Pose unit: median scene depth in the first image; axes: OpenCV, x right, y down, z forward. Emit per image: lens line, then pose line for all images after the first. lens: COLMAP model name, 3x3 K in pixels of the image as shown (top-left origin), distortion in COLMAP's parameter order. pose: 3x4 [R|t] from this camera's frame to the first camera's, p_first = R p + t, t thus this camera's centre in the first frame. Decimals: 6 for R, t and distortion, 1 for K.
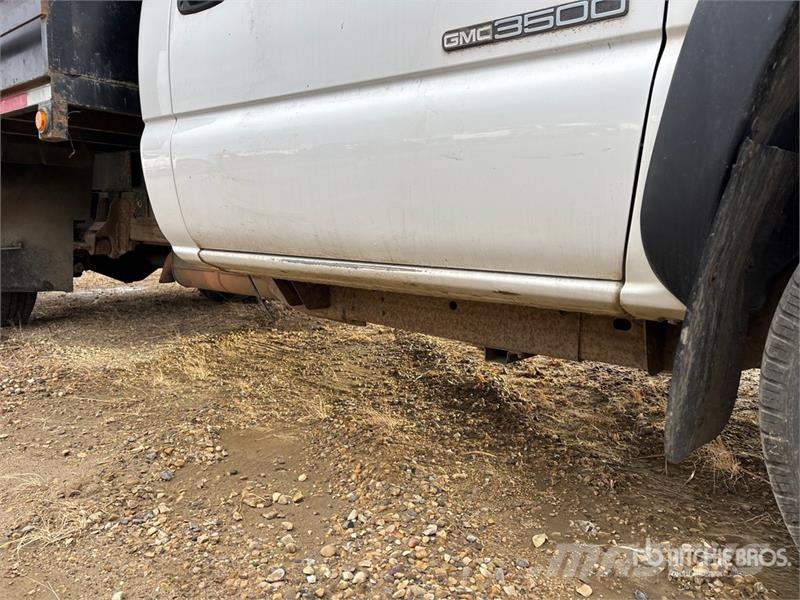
lens RADIAL K [[591.9, 0, 398.7], [0, 591.9, 284.7], [0, 0, 1]] dist [0.057137, -0.058542]
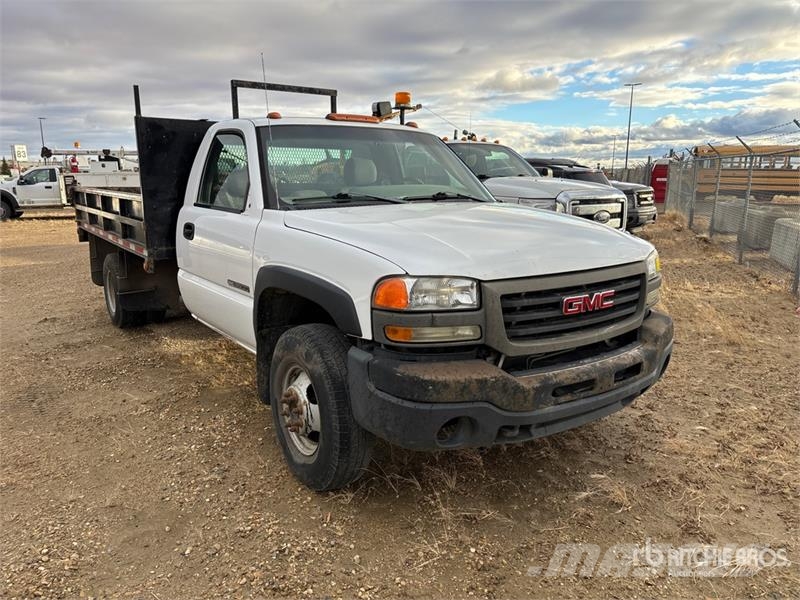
lens RADIAL K [[591.9, 0, 398.7], [0, 591.9, 284.7], [0, 0, 1]] dist [0.057137, -0.058542]
pose [[0.964397, 0.031384, -0.262591, 1.027283], [-0.011730, 0.997032, 0.076084, -0.352471], [0.264199, -0.070295, 0.961903, -1.080459]]
